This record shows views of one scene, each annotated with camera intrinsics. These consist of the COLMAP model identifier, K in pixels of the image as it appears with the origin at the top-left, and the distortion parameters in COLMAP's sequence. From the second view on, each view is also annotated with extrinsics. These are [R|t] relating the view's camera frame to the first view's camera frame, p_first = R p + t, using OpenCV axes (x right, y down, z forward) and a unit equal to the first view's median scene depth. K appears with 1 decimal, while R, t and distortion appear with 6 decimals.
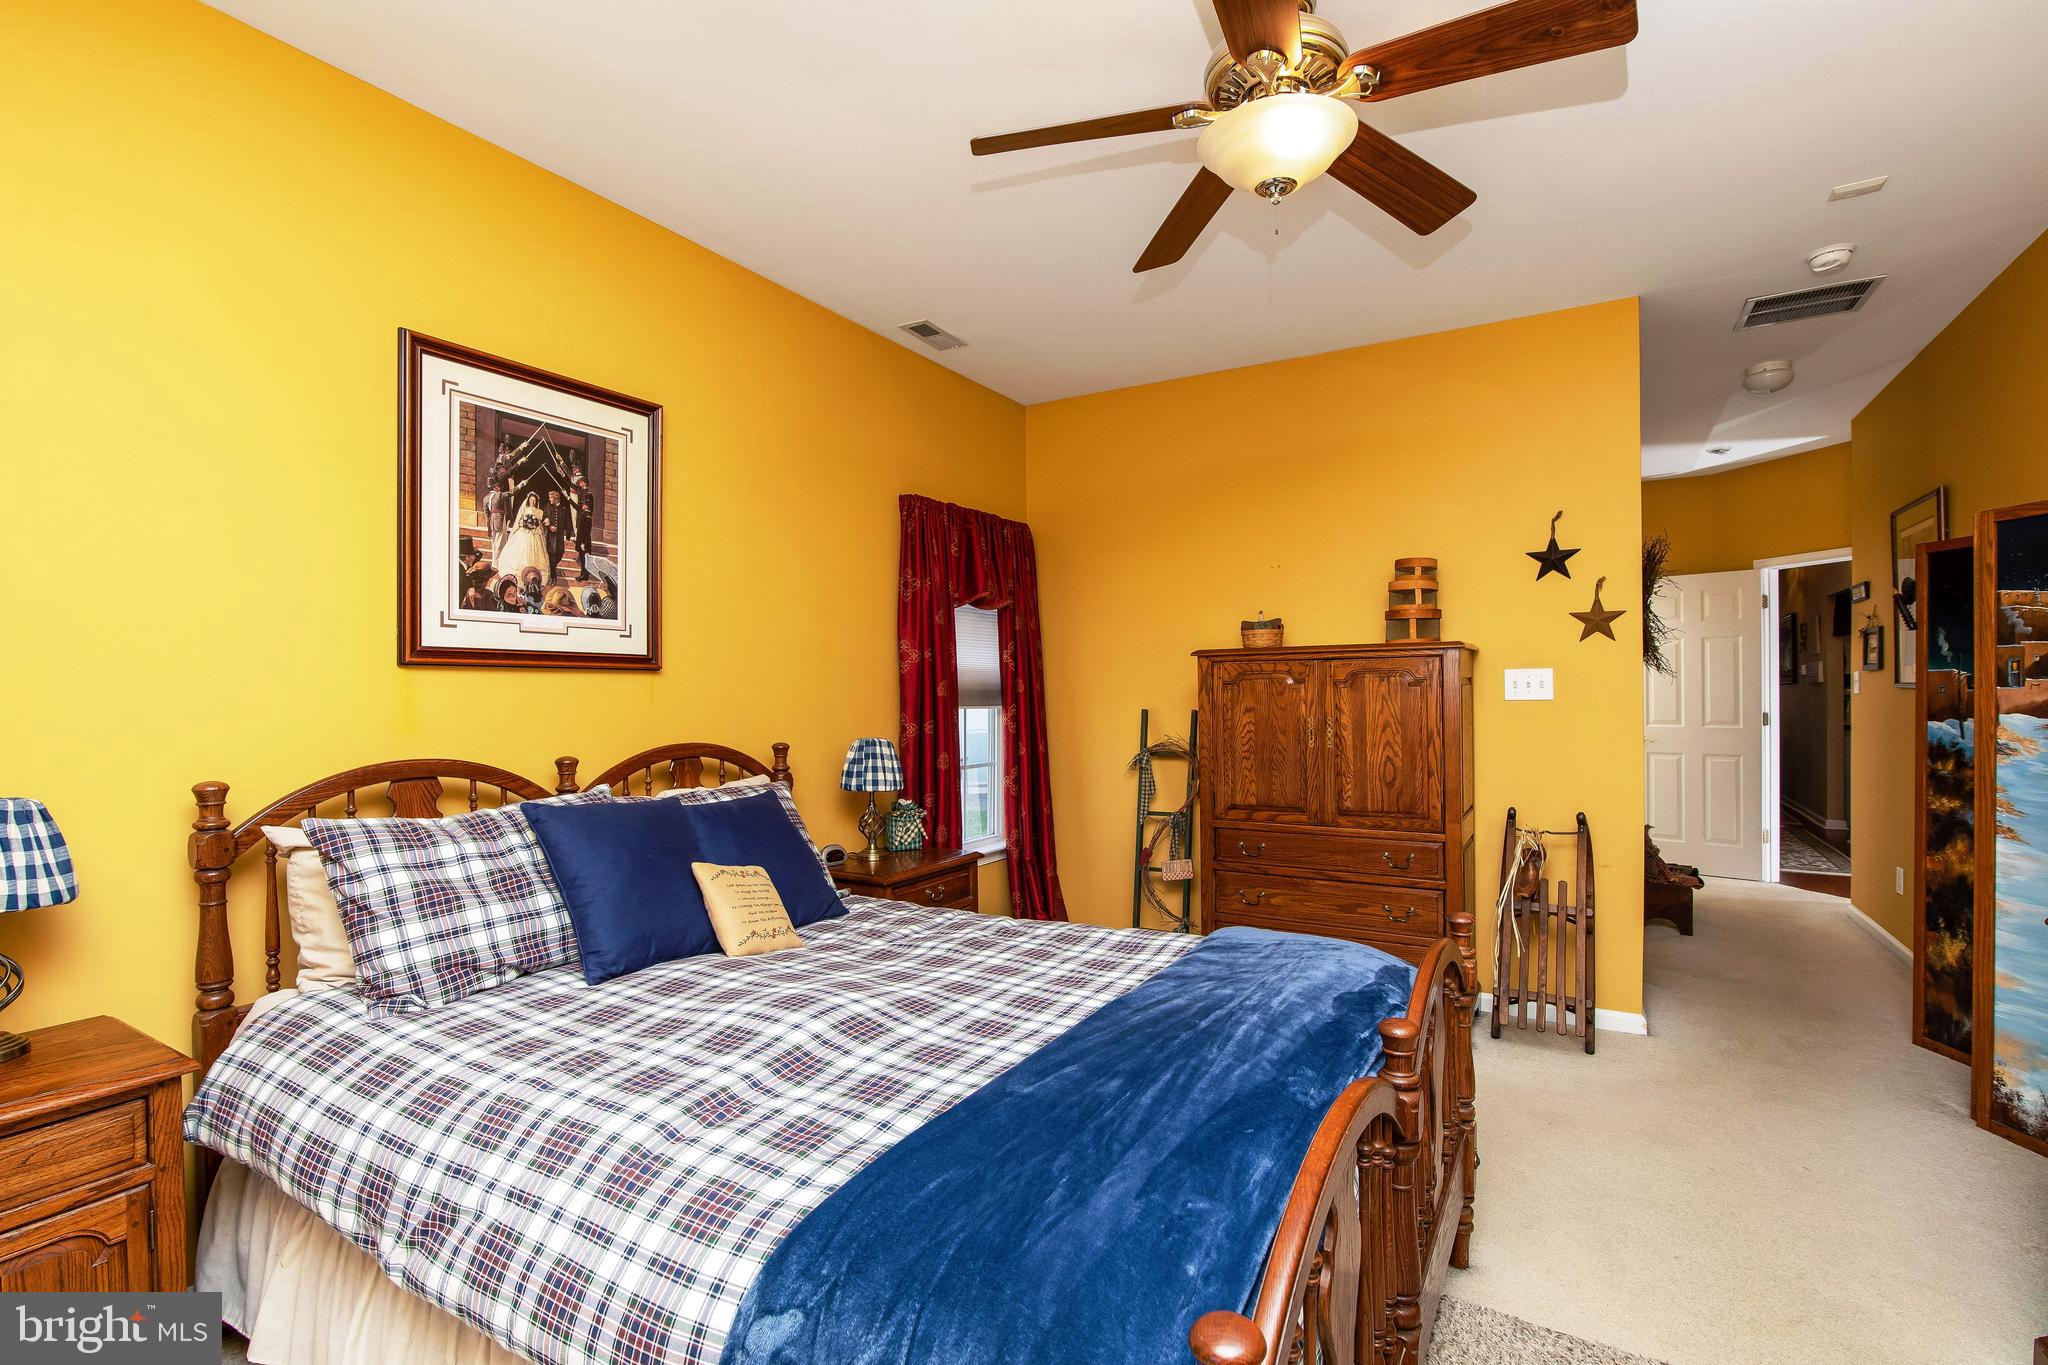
lens RADIAL K [[935.2, 0, 1017.0], [0, 935.2, 695.9], [0, 0, 1]] dist [-0.019558, 0.001599]
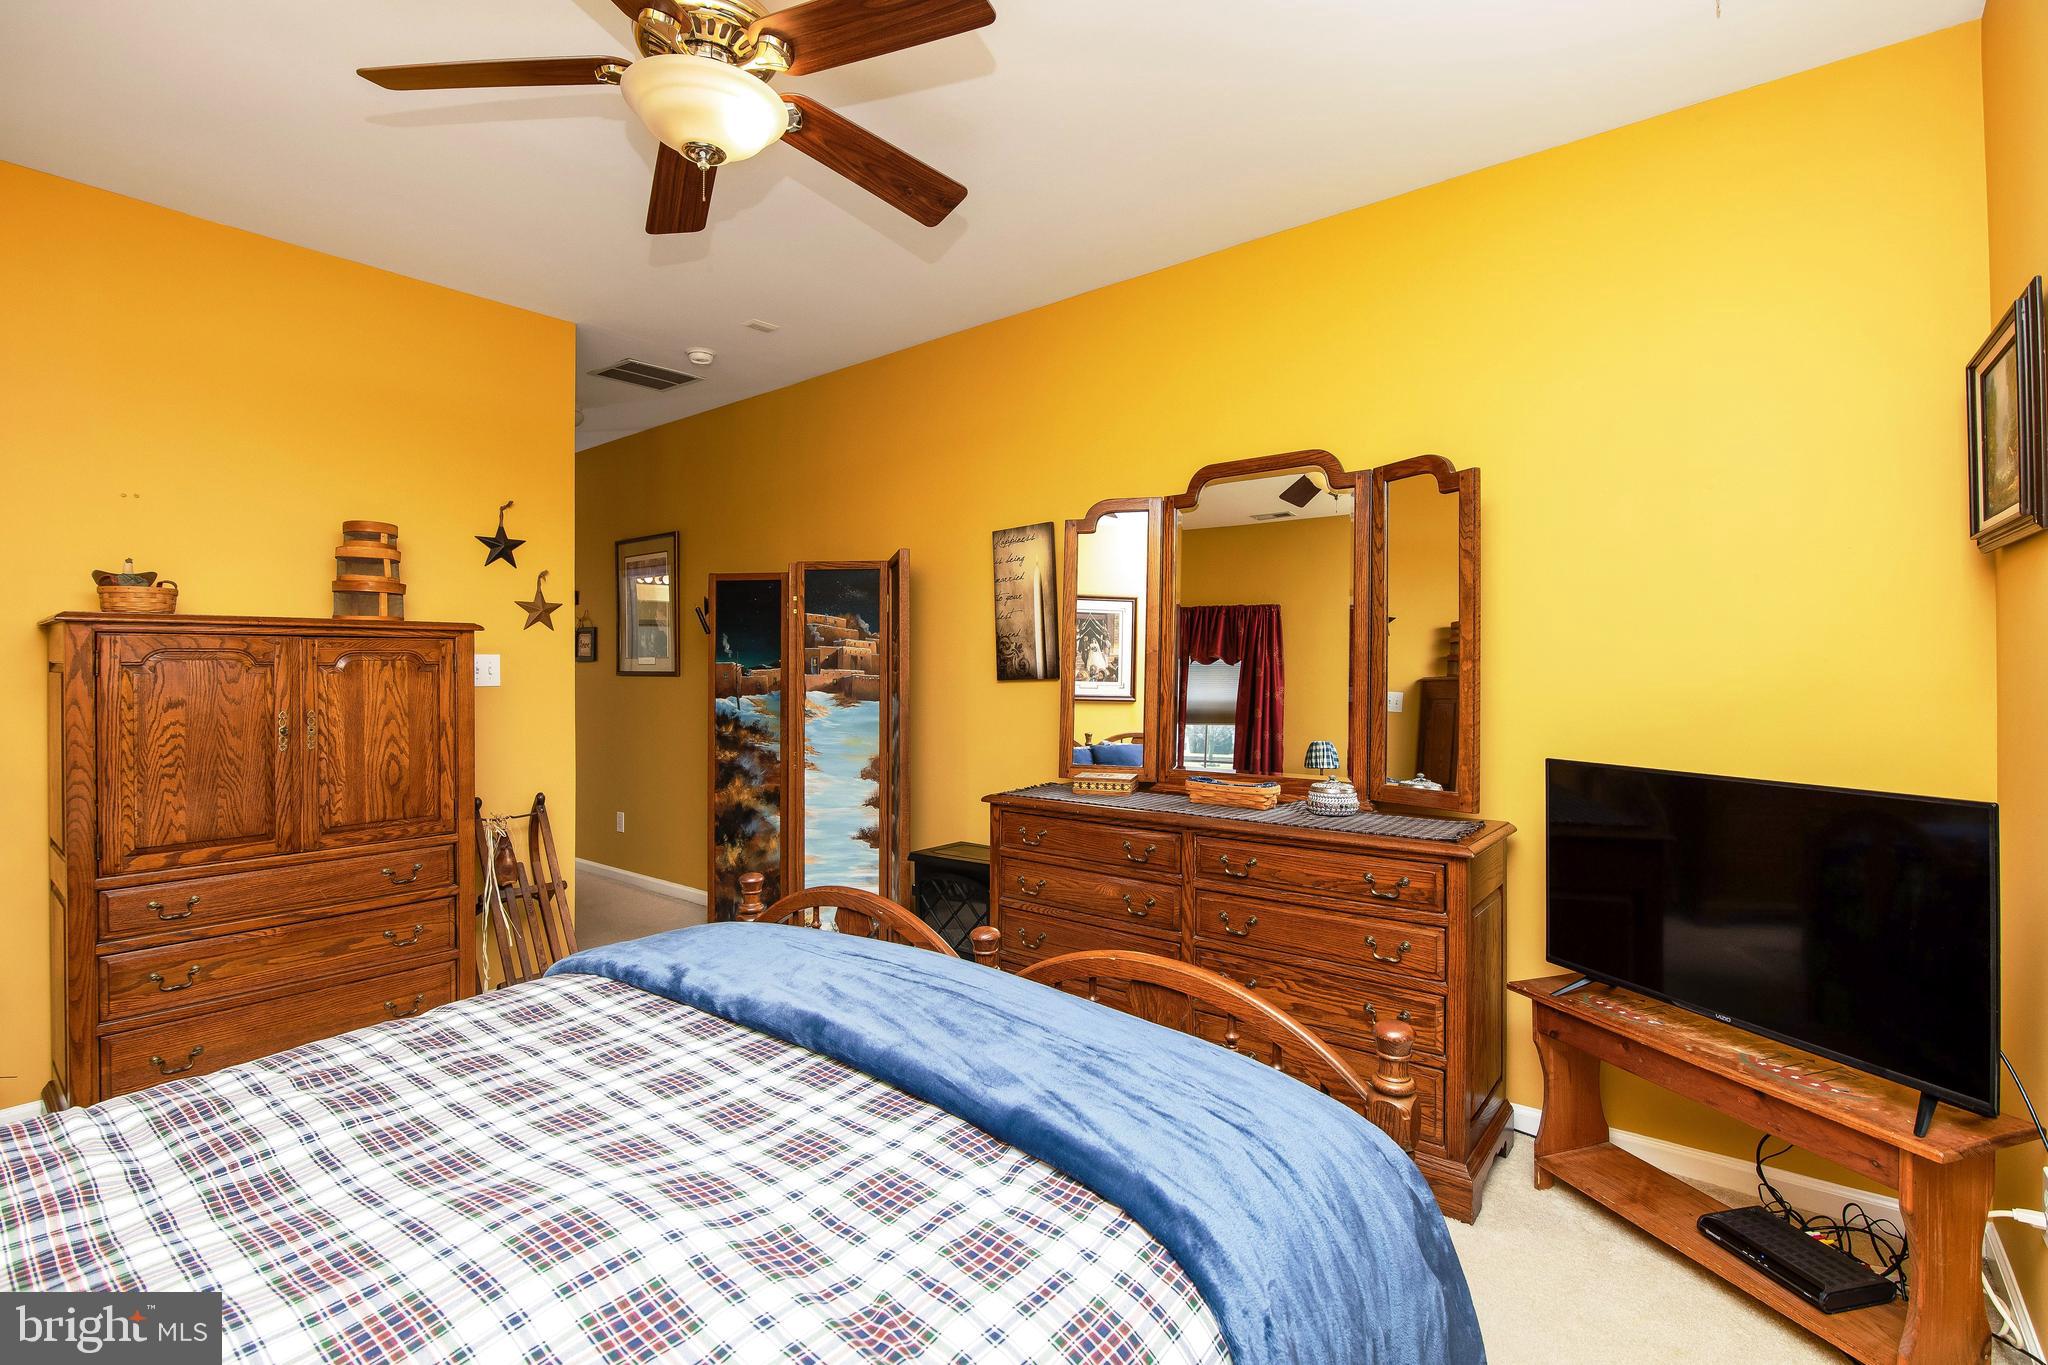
lens RADIAL K [[935.2, 0, 1021.3], [0, 935.2, 664.8], [0, 0, 1]] dist [-0.019558, 0.001599]
pose [[0.141311, 0.013443, 0.989874, -0.360020], [0.007195, 0.999867, -0.014606, 0.000032], [-0.989939, 0.009186, 0.141195, 0.313209]]
